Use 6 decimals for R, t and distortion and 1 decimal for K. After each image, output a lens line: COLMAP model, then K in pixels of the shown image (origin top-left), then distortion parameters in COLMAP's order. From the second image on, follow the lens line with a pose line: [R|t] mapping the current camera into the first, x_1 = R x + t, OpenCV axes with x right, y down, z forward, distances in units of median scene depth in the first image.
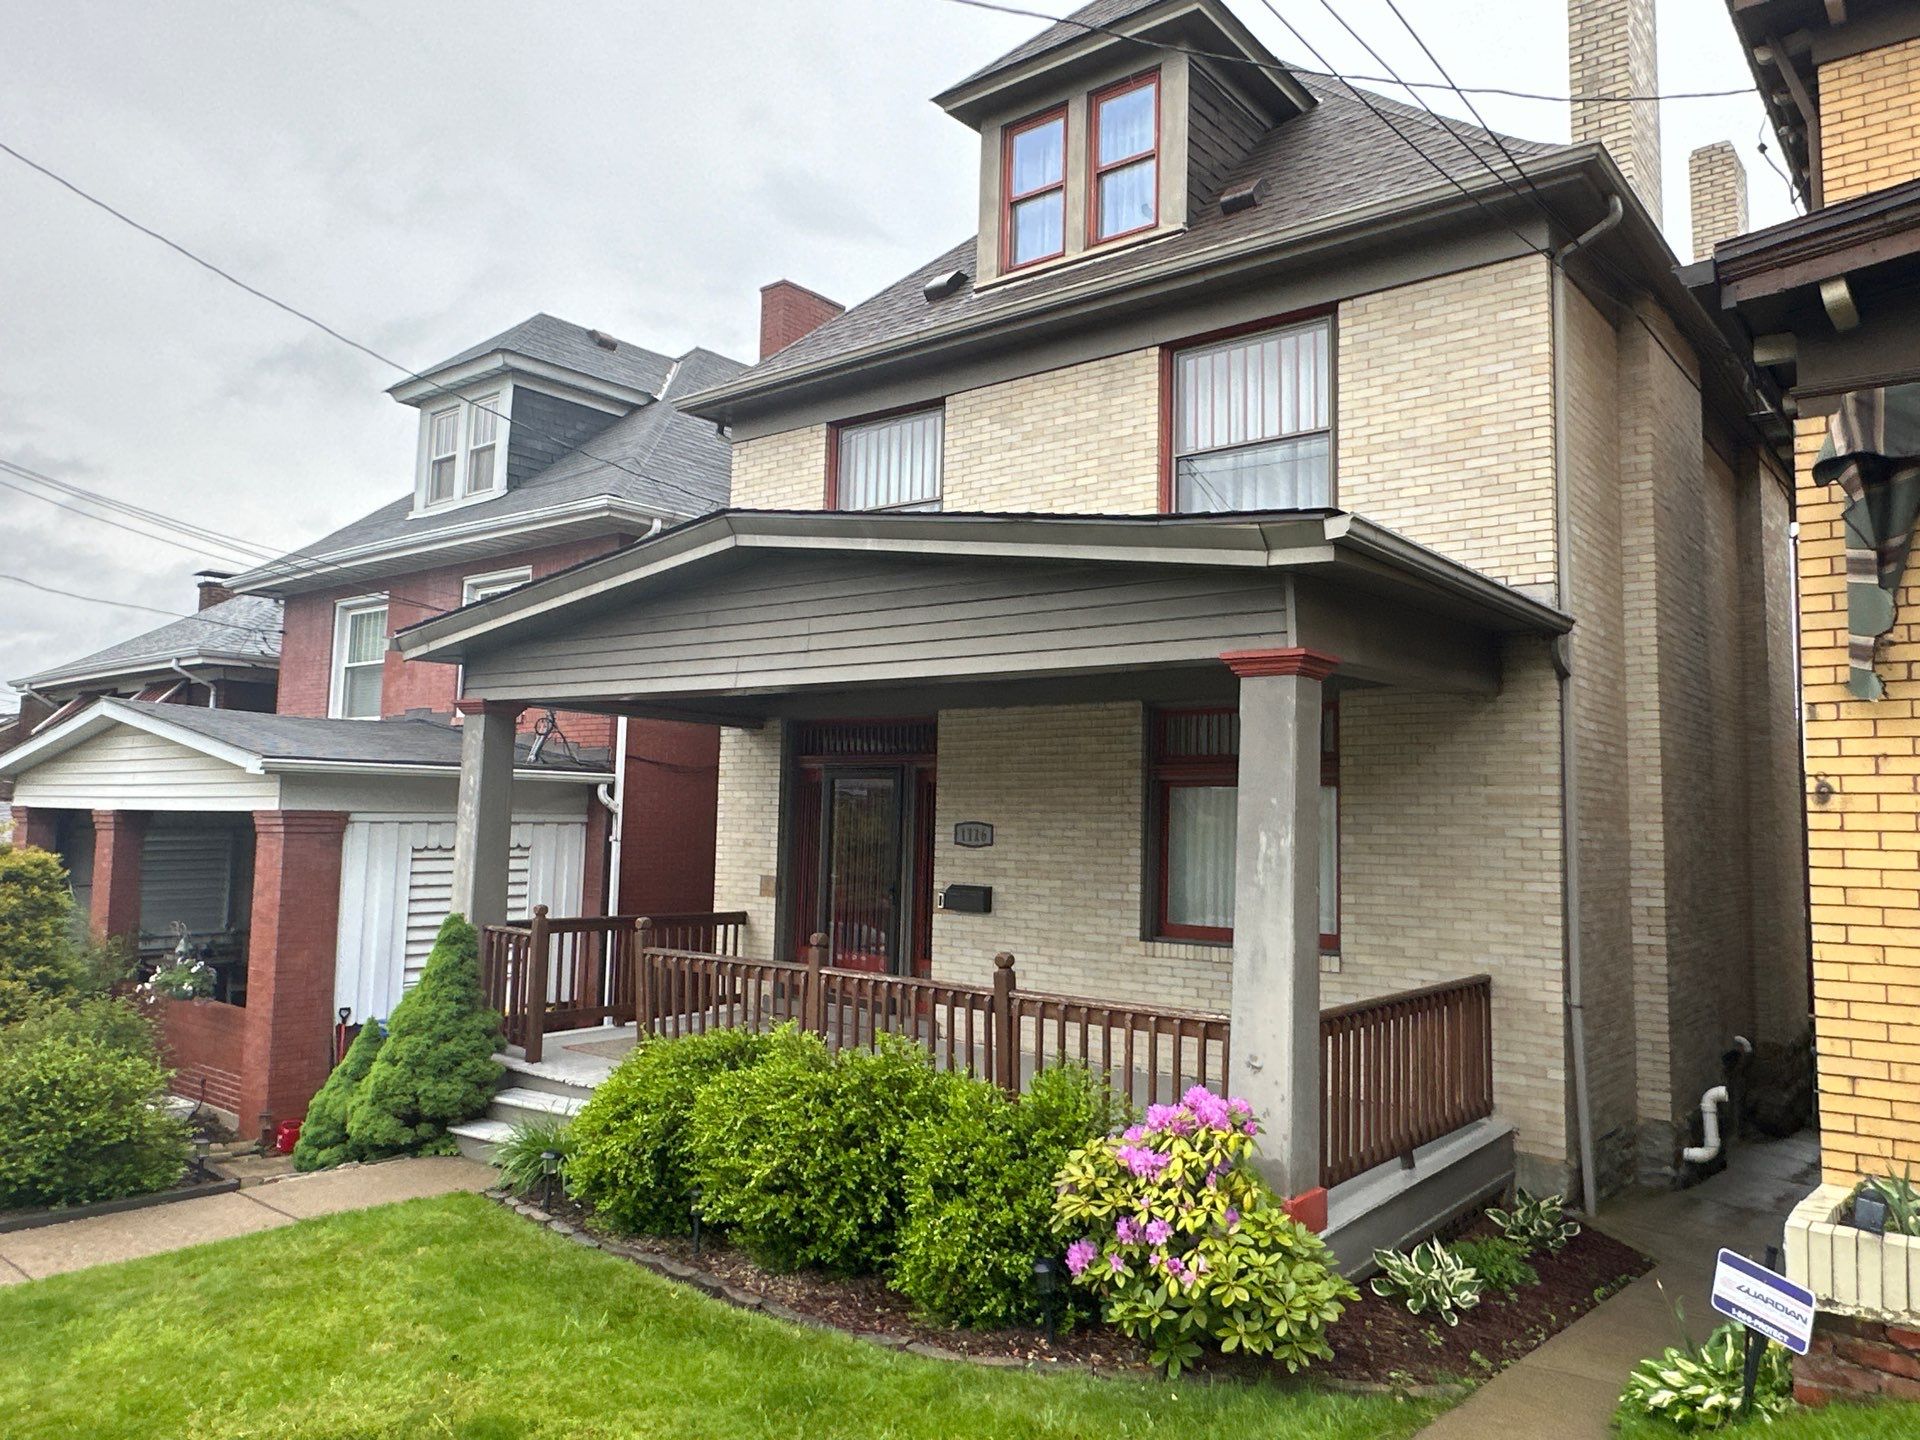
lens RADIAL K [[1352.4, 0, 963.1], [0, 1352.4, 692.2], [0, 0, 1]] dist [-0.012805, 0.002229]
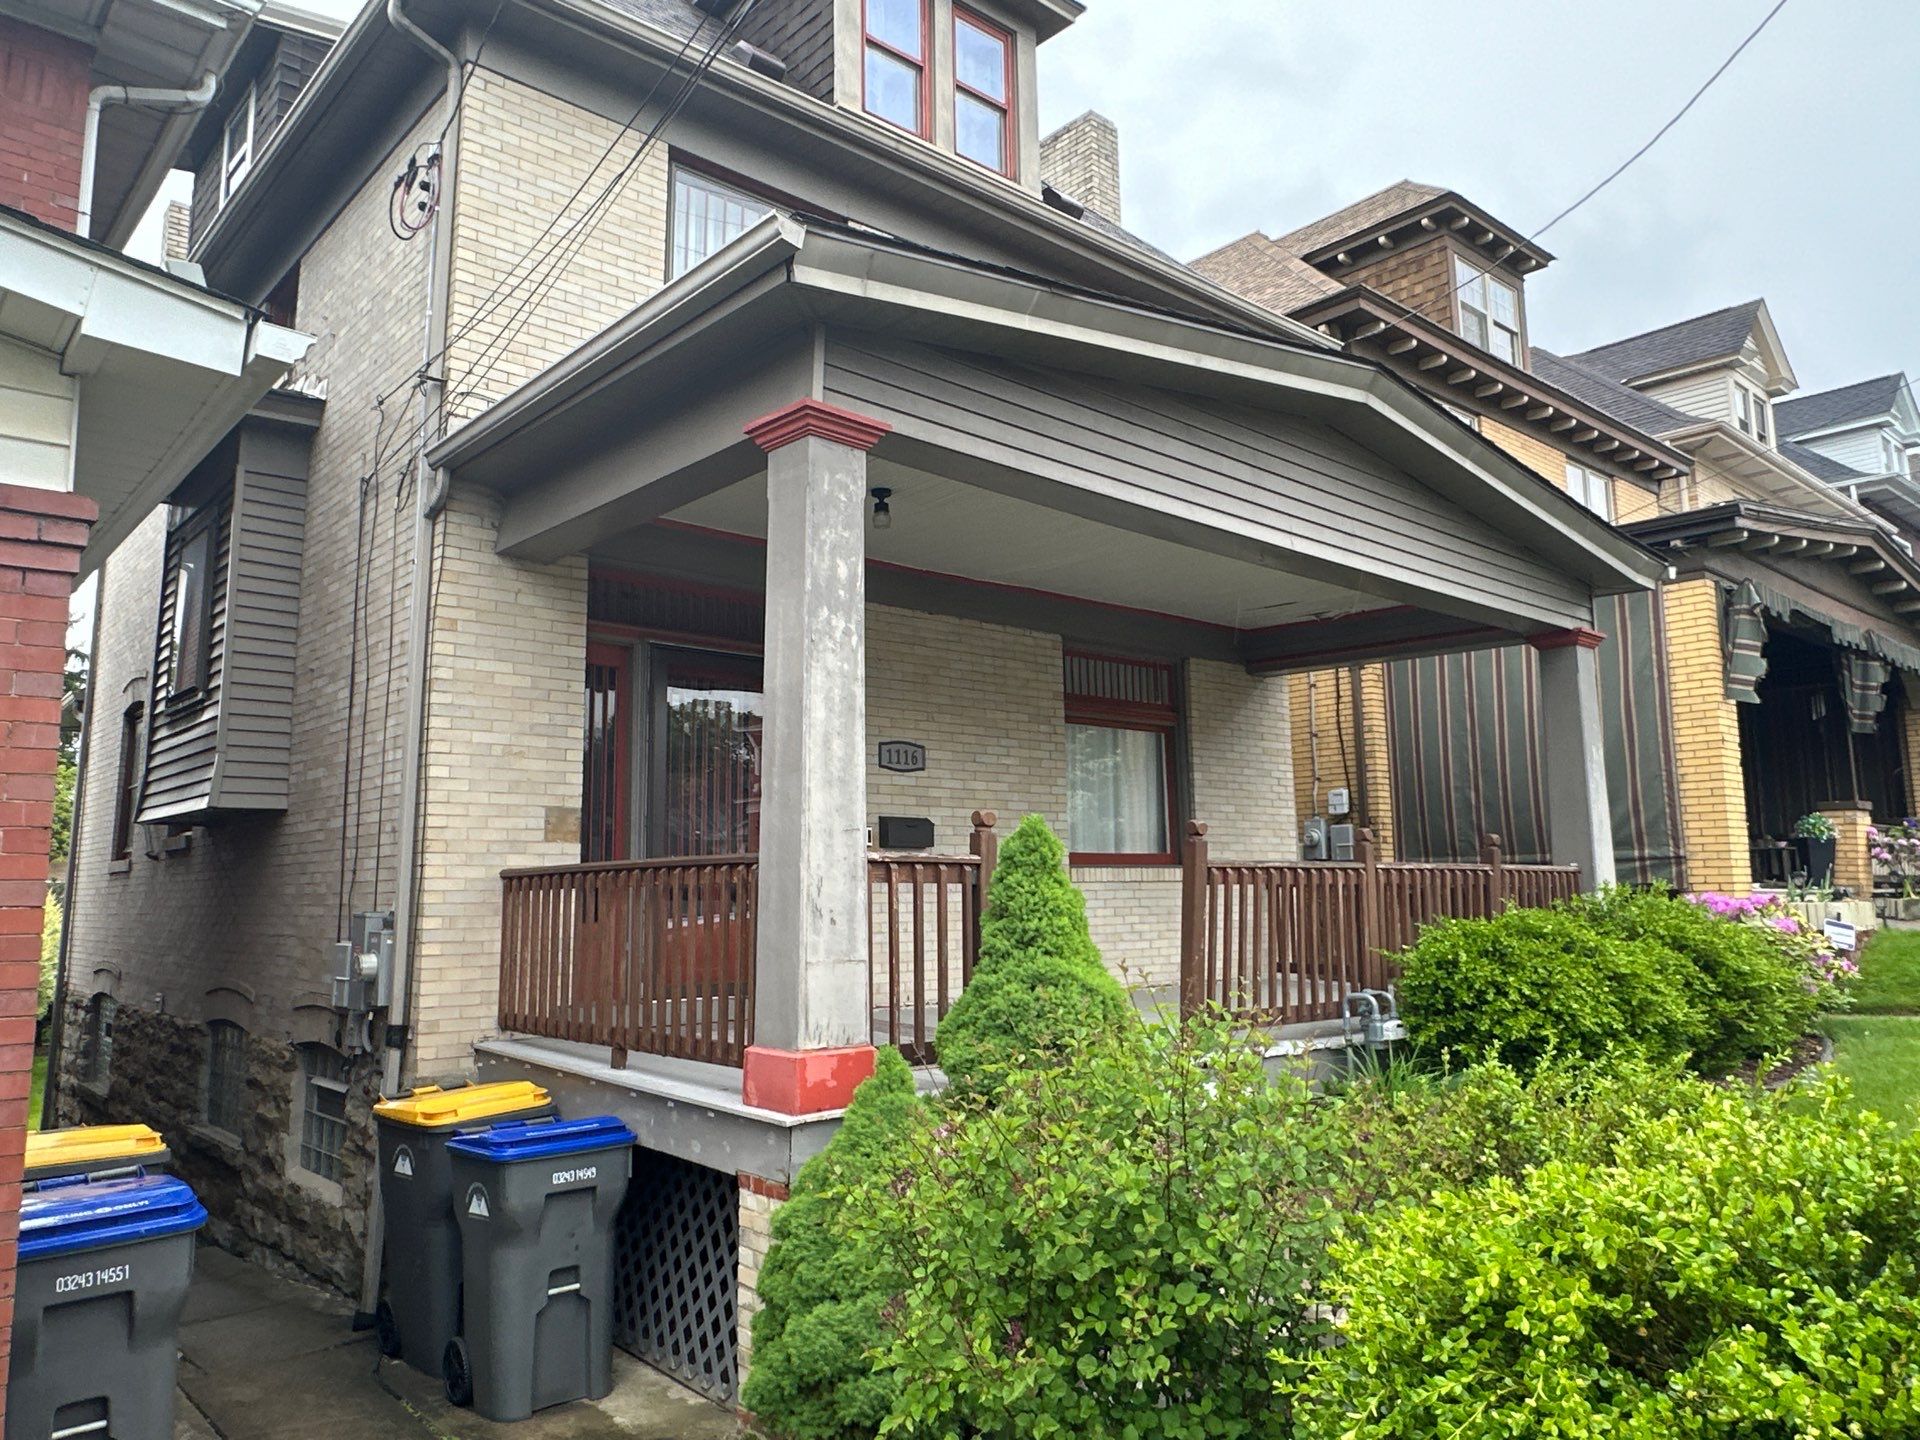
lens RADIAL K [[1352.4, 0, 963.1], [0, 1352.4, 692.2], [0, 0, 1]] dist [-0.012805, 0.002229]
pose [[0.160736, 0.123635, 0.979223, -0.858760], [-0.082574, 0.990330, -0.111483, 0.165812], [-0.983537, -0.062939, 0.169391, 0.877079]]
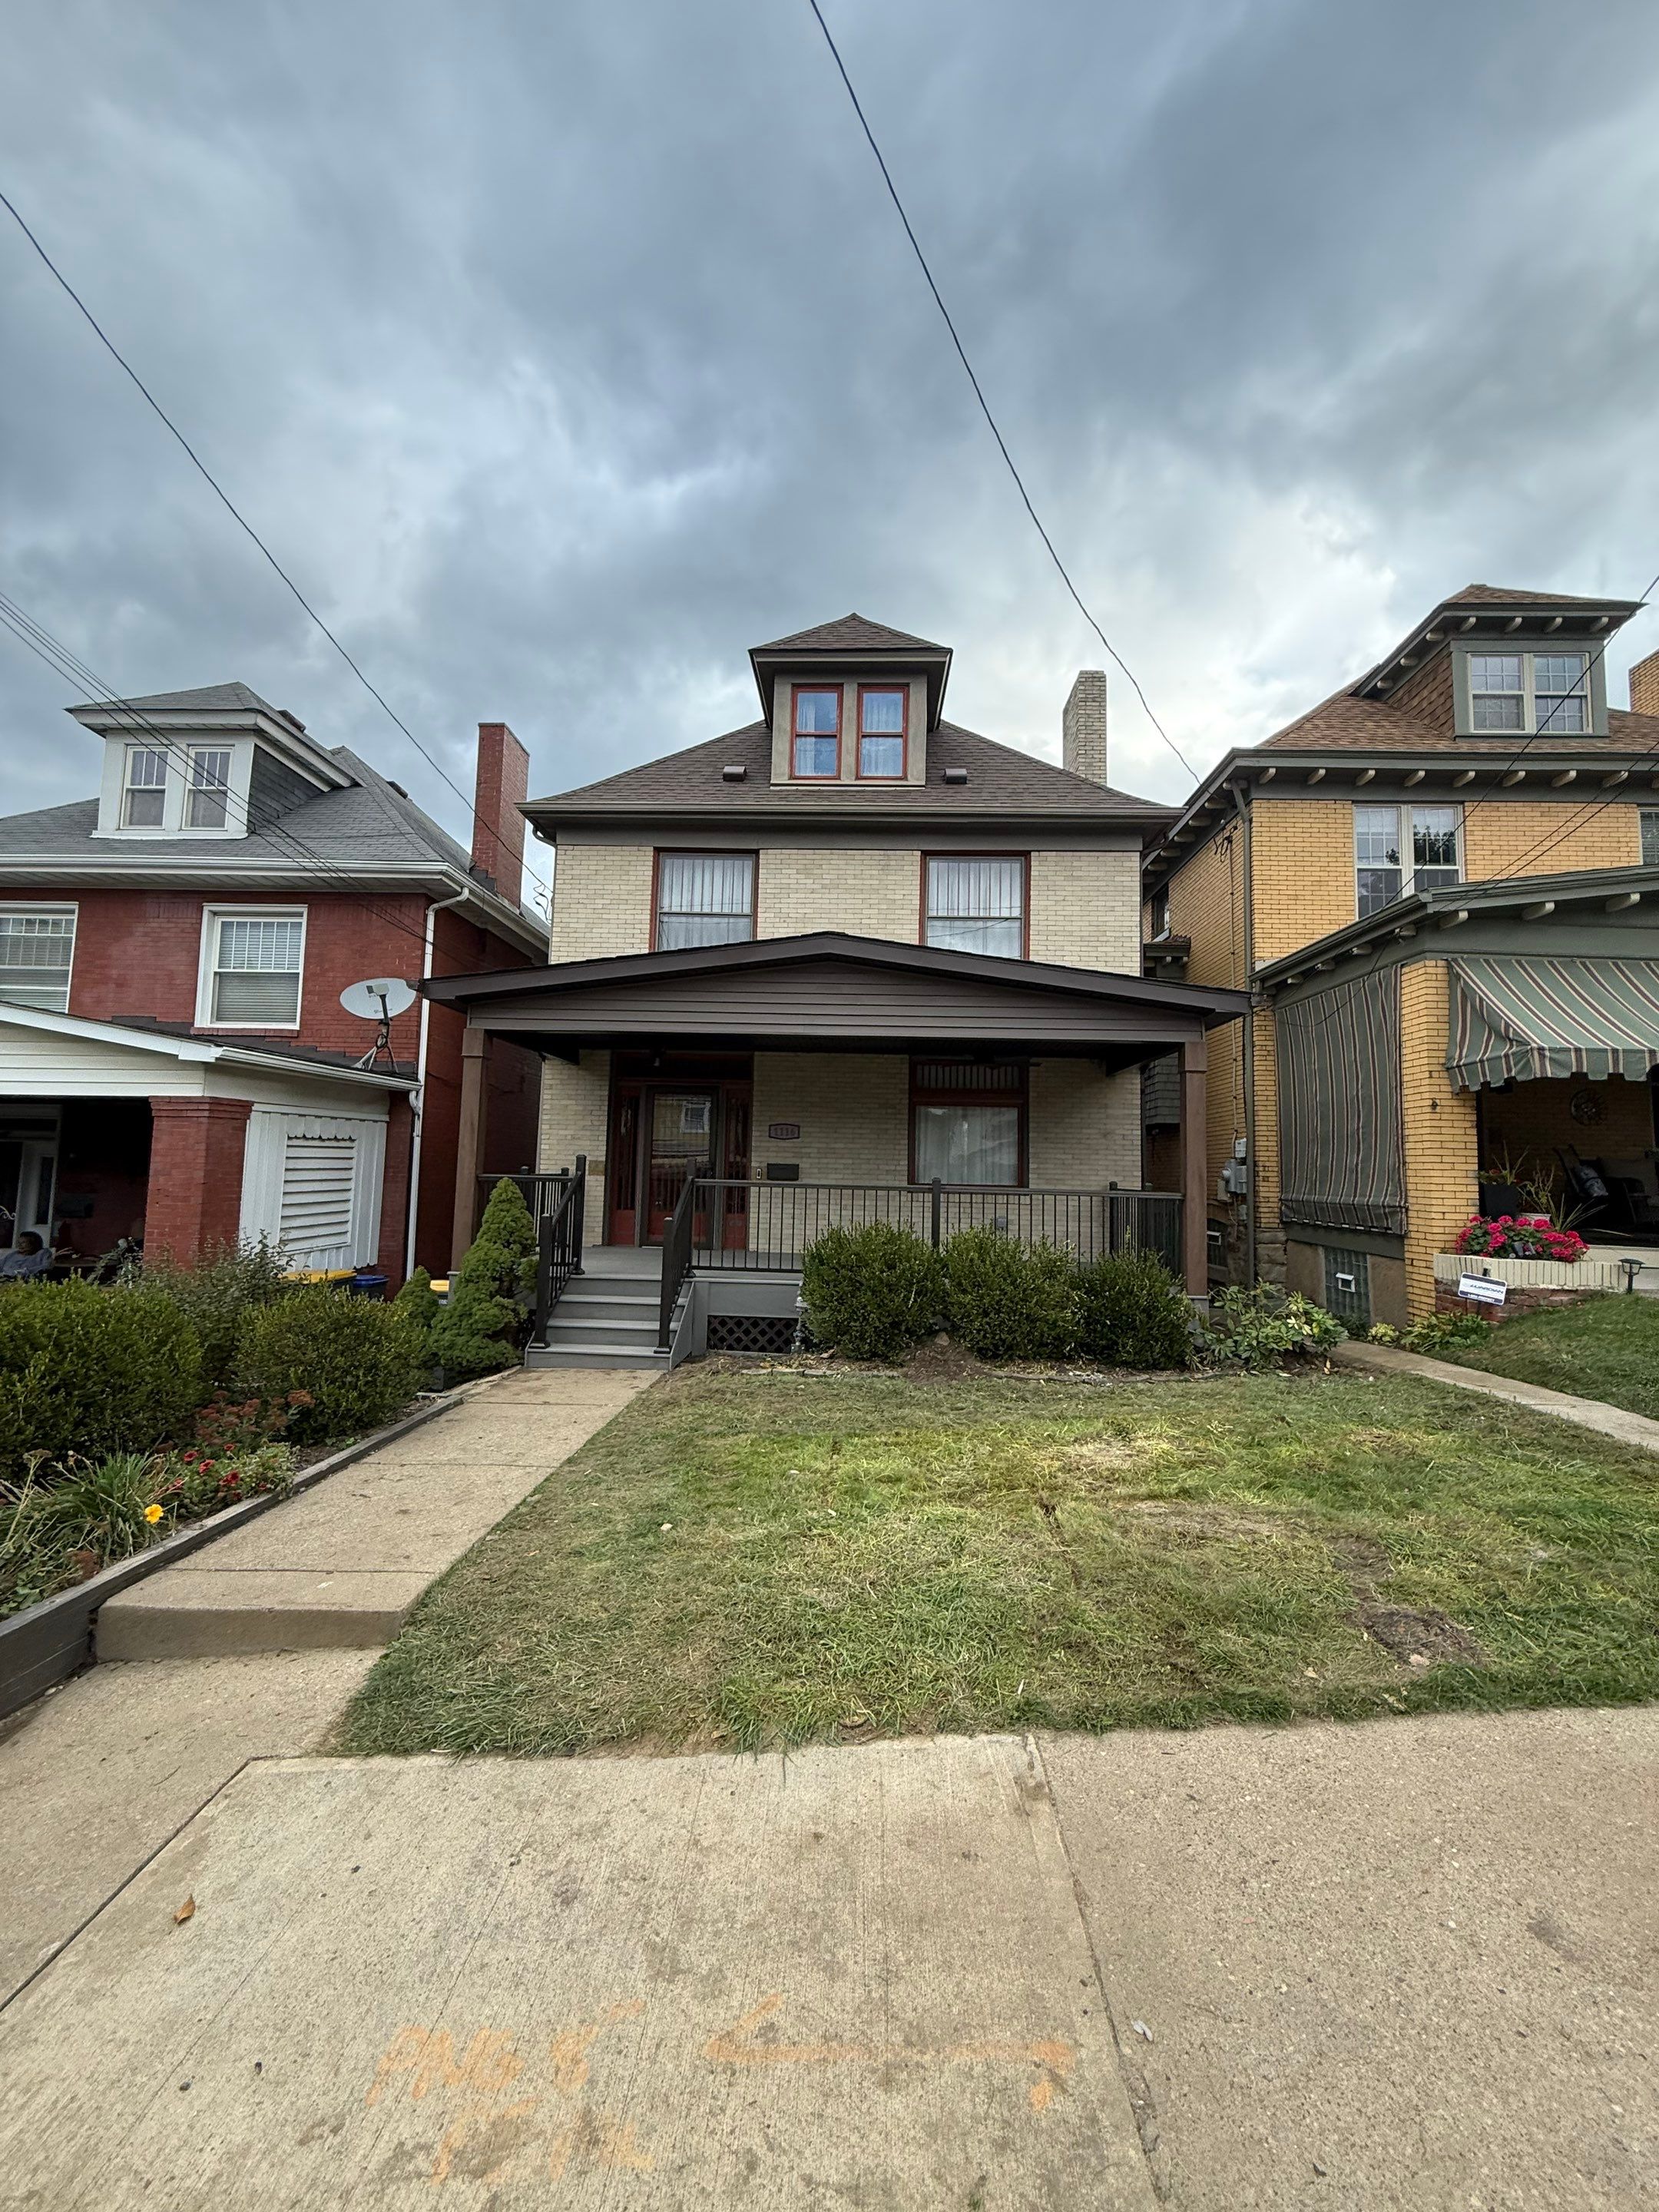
lens RADIAL K [[879.8, 0, 827.8], [0, 879.8, 1098.7], [0, 0, 1]] dist [0.000110, -0.000196]
pose [[0.801242, 0.048445, 0.596376, -0.604304], [-0.066147, 0.997779, 0.007818, 0.058261], [-0.594673, -0.045713, 0.802667, 0.153311]]
